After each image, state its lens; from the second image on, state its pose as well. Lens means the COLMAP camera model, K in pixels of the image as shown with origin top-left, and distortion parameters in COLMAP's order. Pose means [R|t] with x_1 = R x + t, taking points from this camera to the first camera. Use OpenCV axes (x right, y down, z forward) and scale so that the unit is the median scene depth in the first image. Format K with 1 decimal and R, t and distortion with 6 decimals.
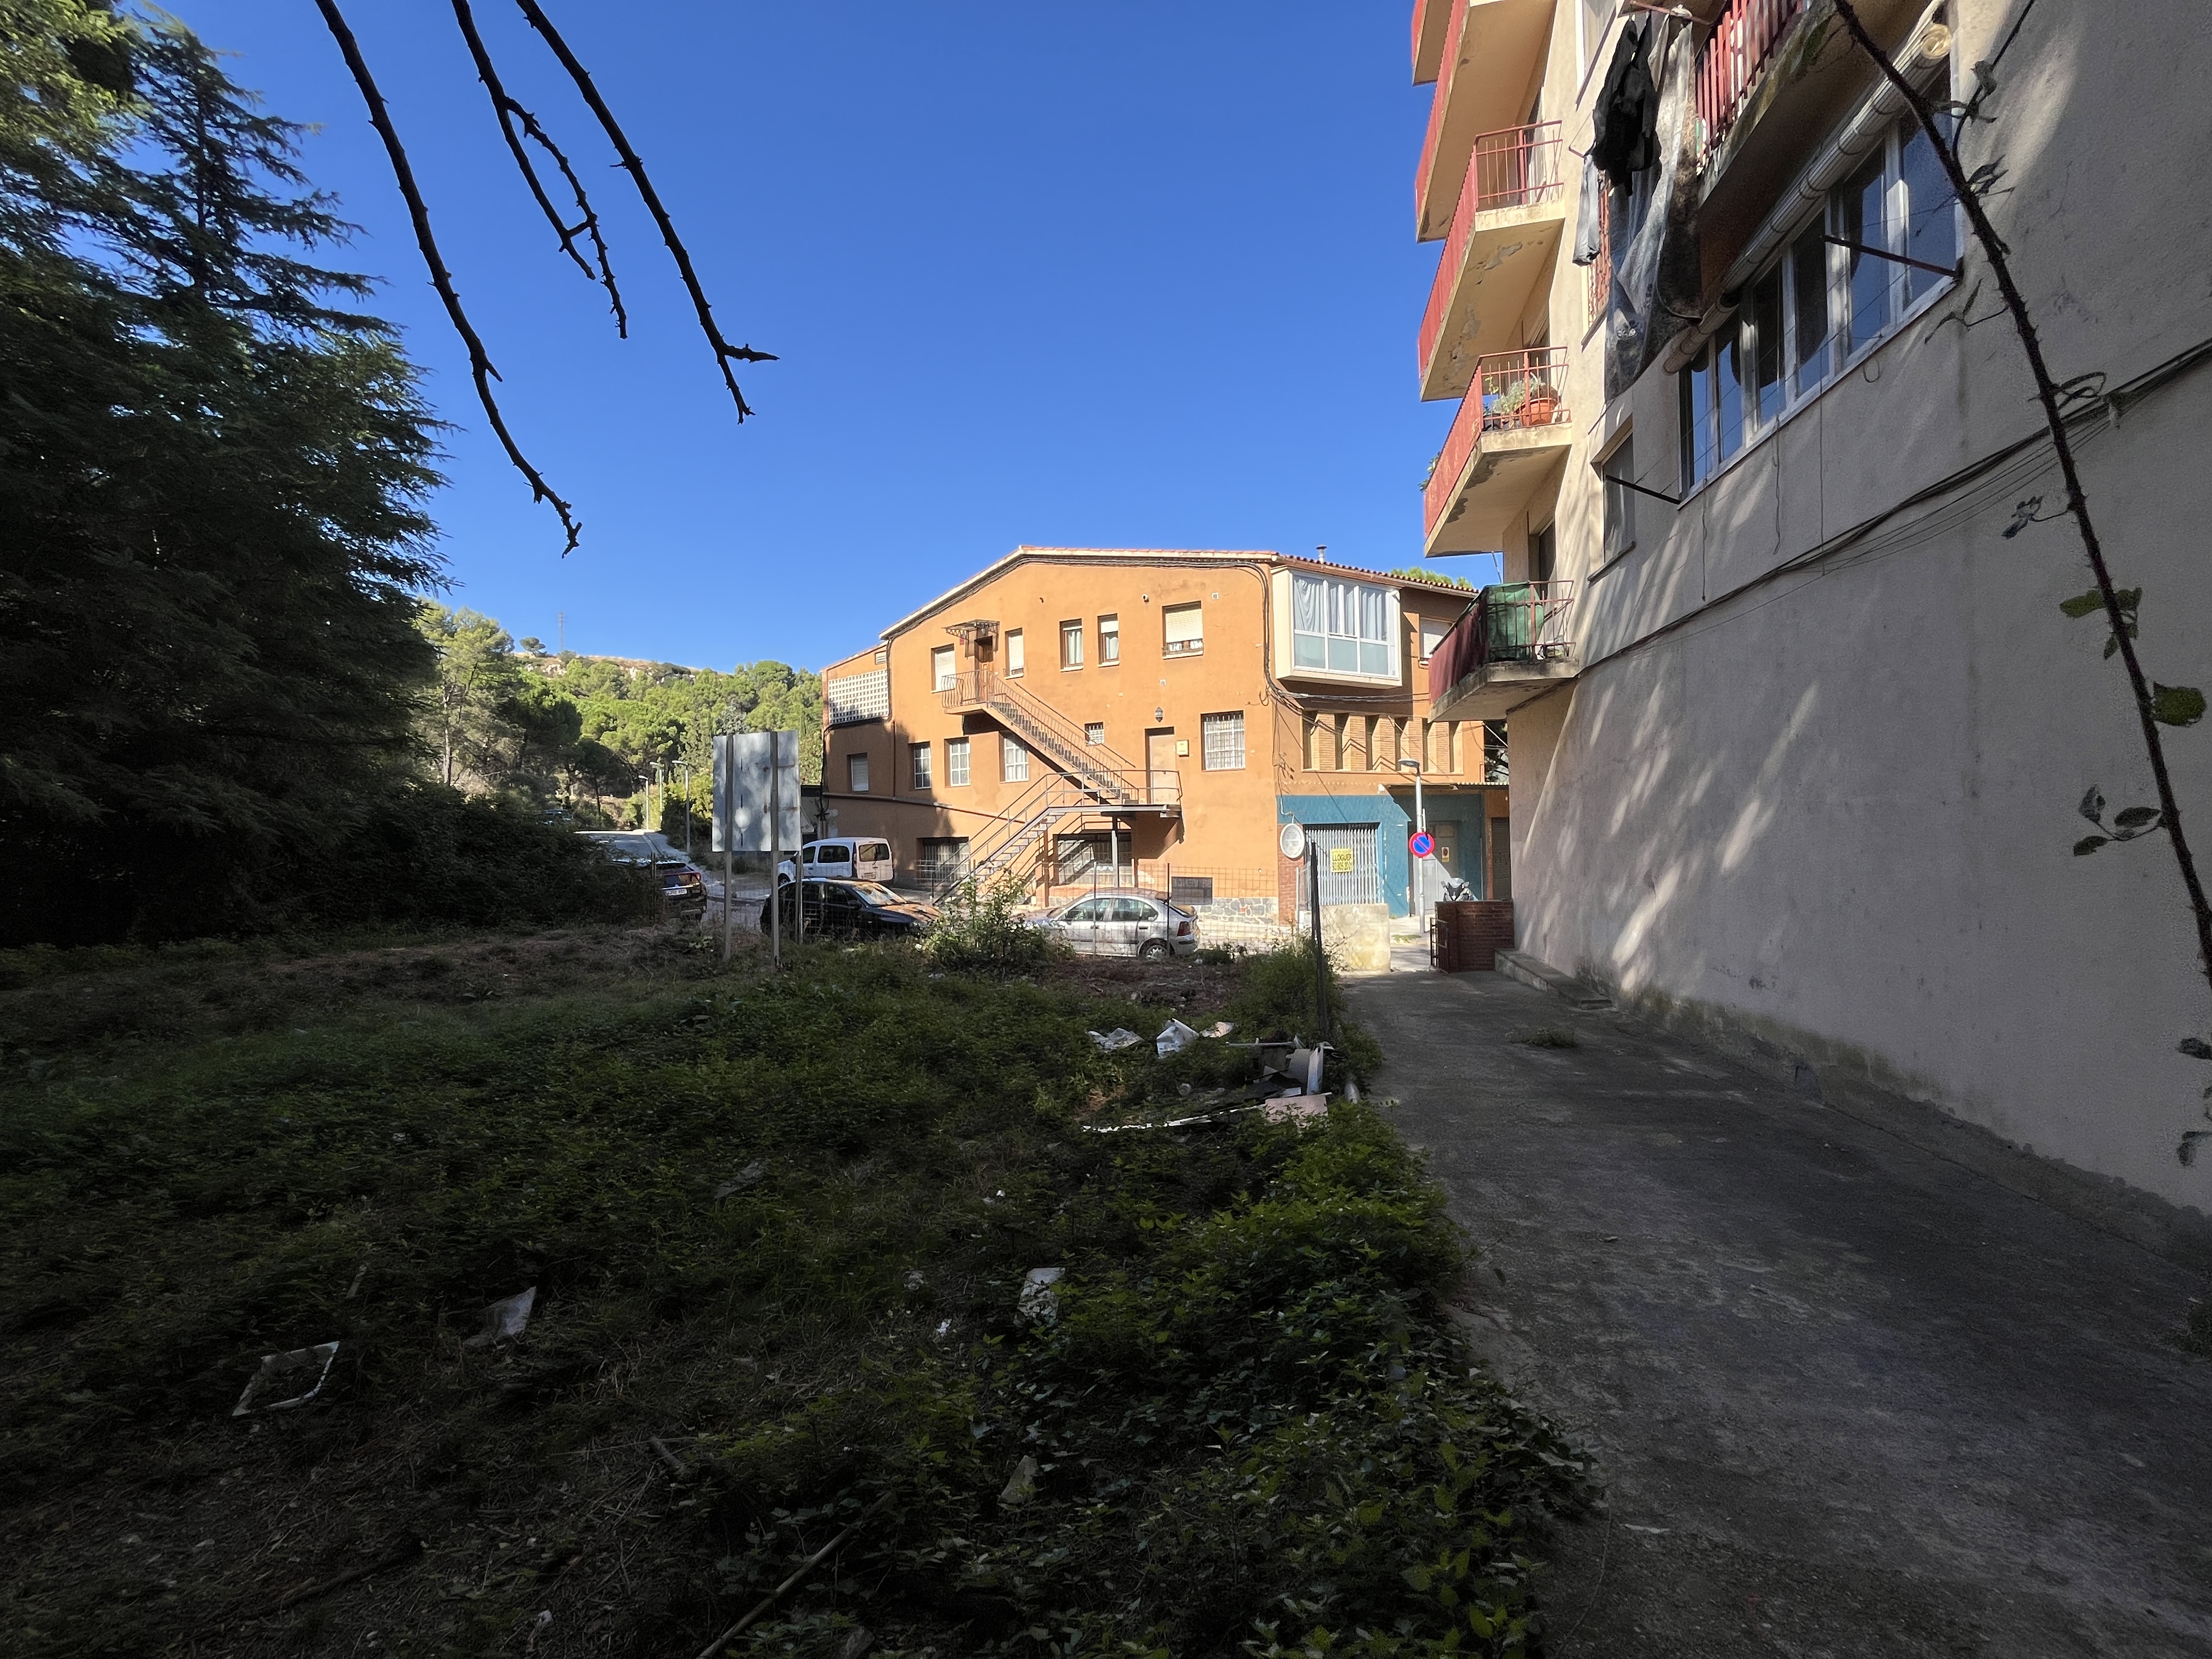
lens RADIAL K [[899.6, 0, 1102.7], [0, 899.6, 828.0], [0, 0, 1]] dist [-0.002042, 0.000216]
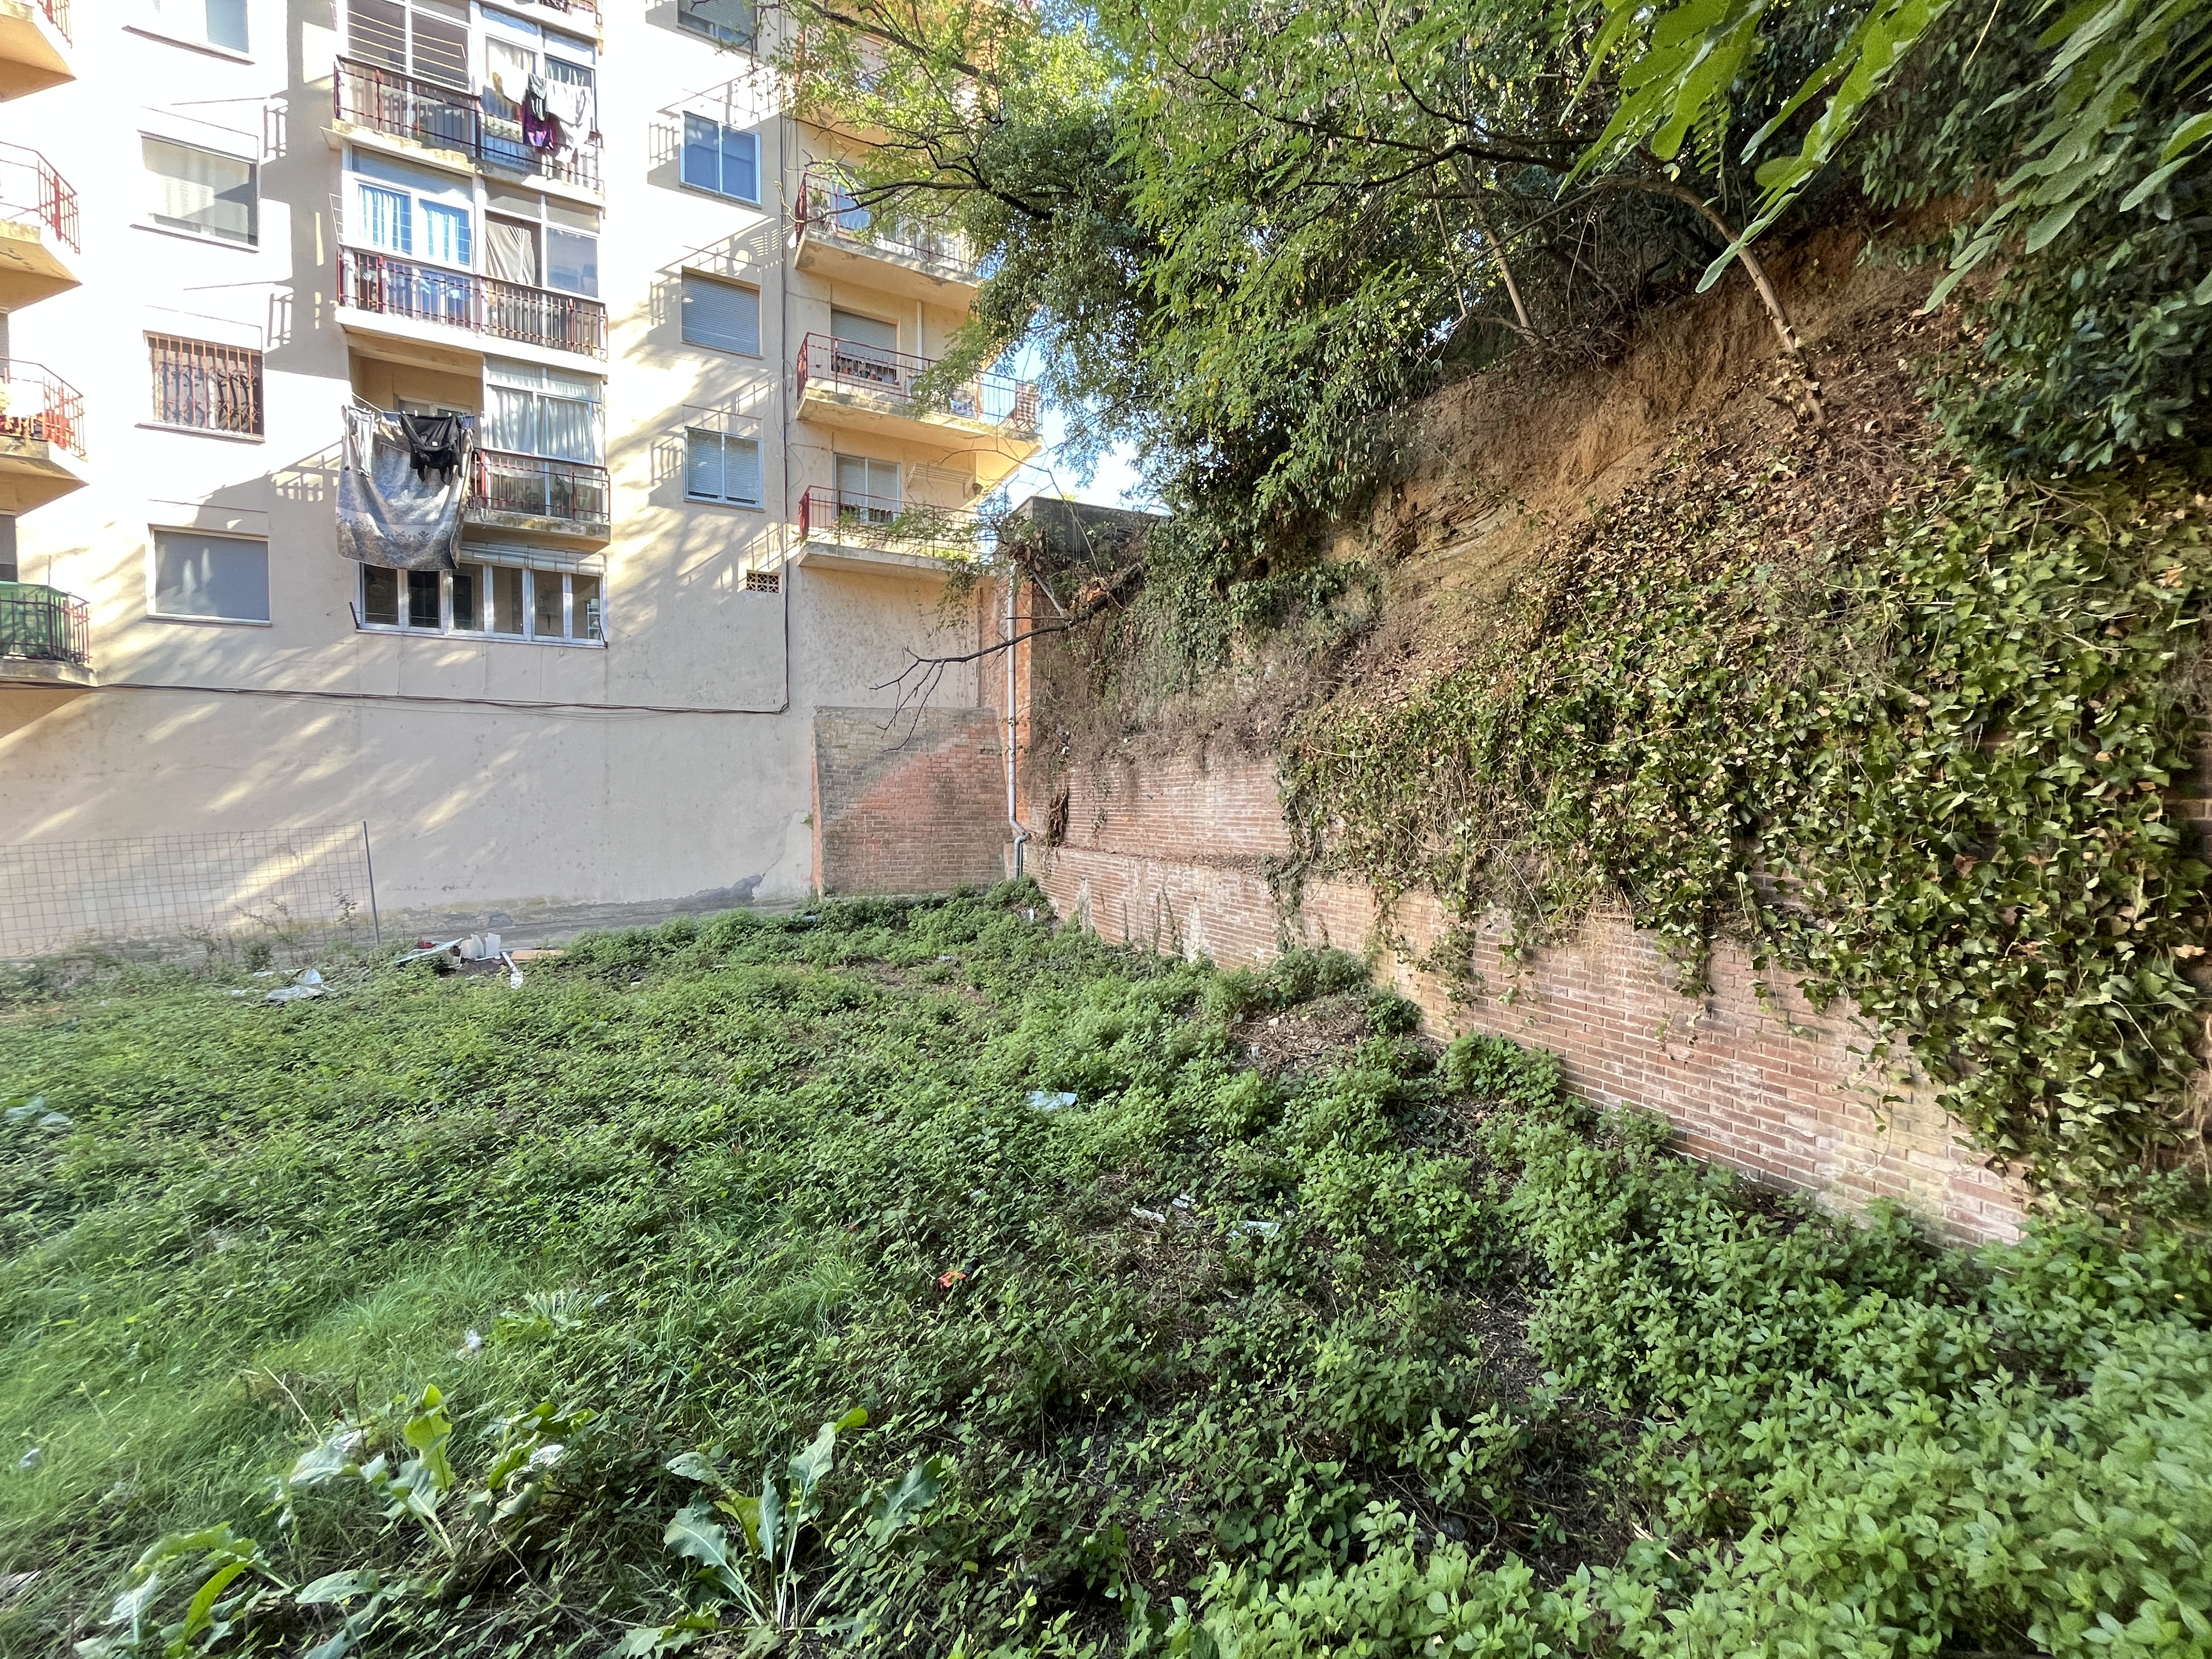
lens RADIAL K [[899.6, 0, 1100.2], [0, 899.6, 828.1], [0, 0, 1]] dist [-0.002042, 0.000216]
pose [[-0.632485, 0.001640, 0.774571, -0.662657], [0.012893, 0.999882, 0.008410, 0.011499], [-0.774465, 0.015306, -0.632431, 0.406151]]
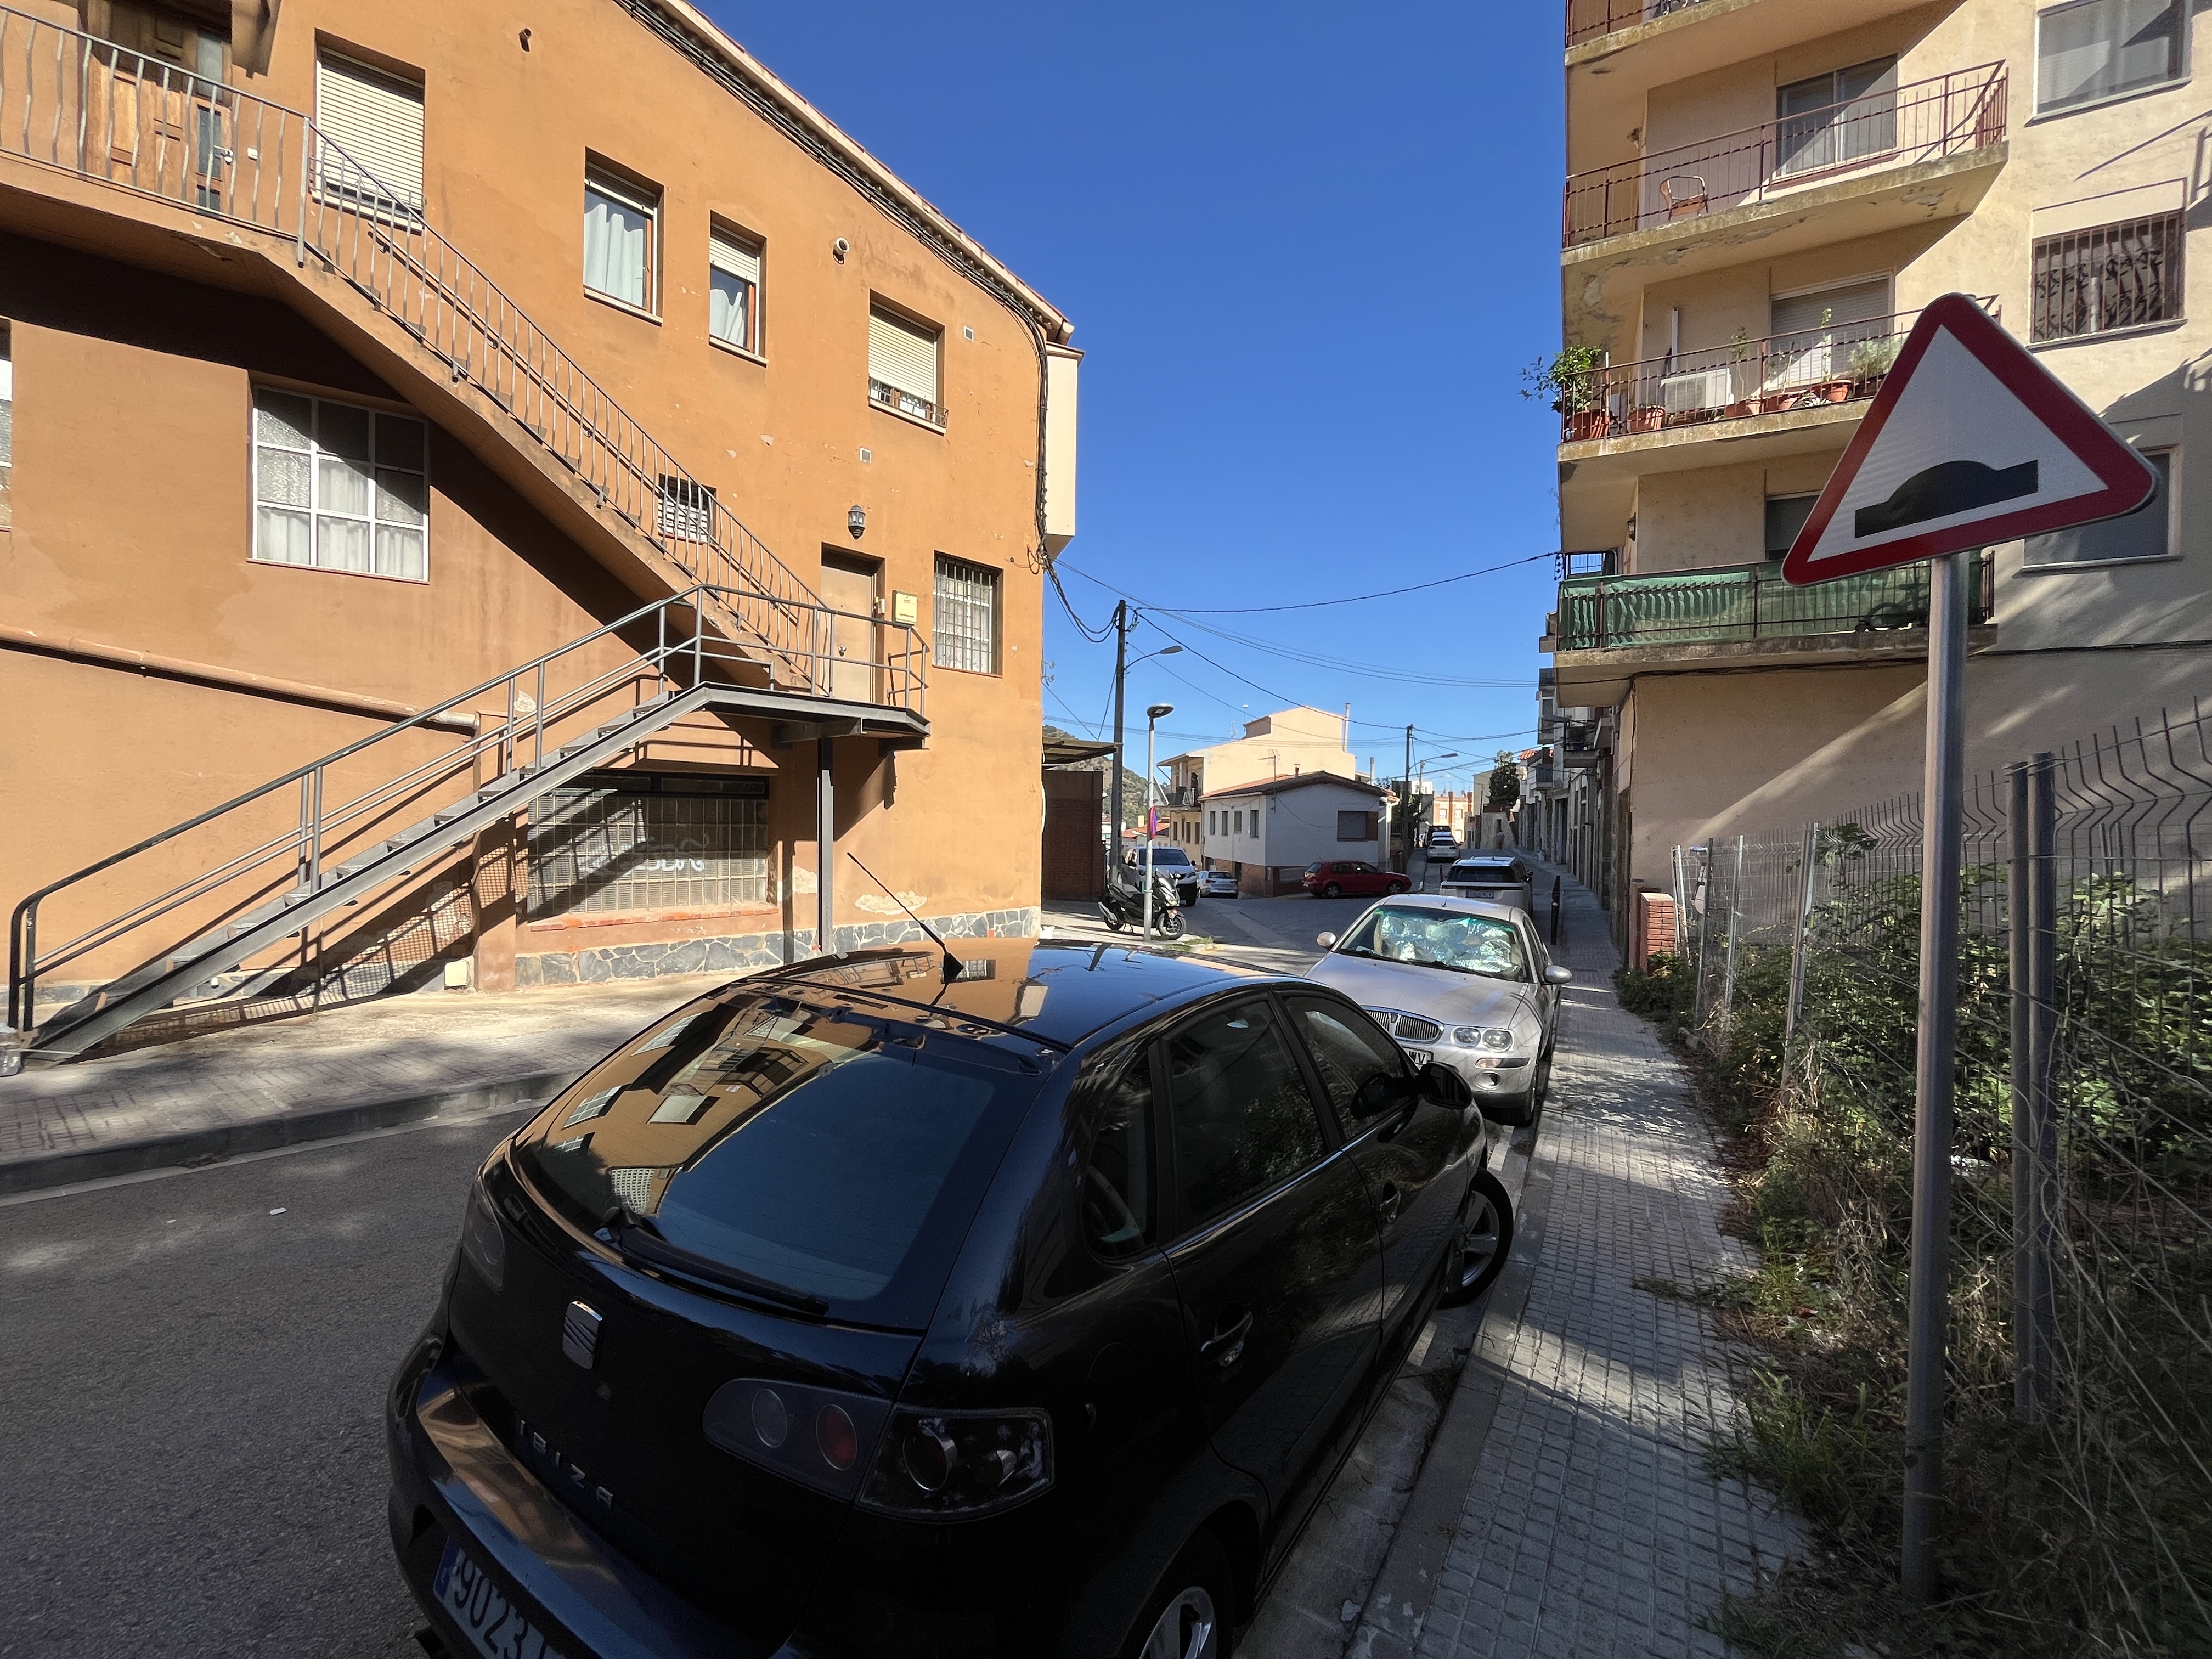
lens RADIAL K [[899.6, 0, 1102.2], [0, 899.6, 827.1], [0, 0, 1]] dist [-0.002042, 0.000216]
pose [[0.275373, 0.019562, 0.961139, -0.413509], [-0.025704, 0.999585, -0.012980, 0.037001], [-0.960994, -0.021130, 0.275761, 0.925403]]
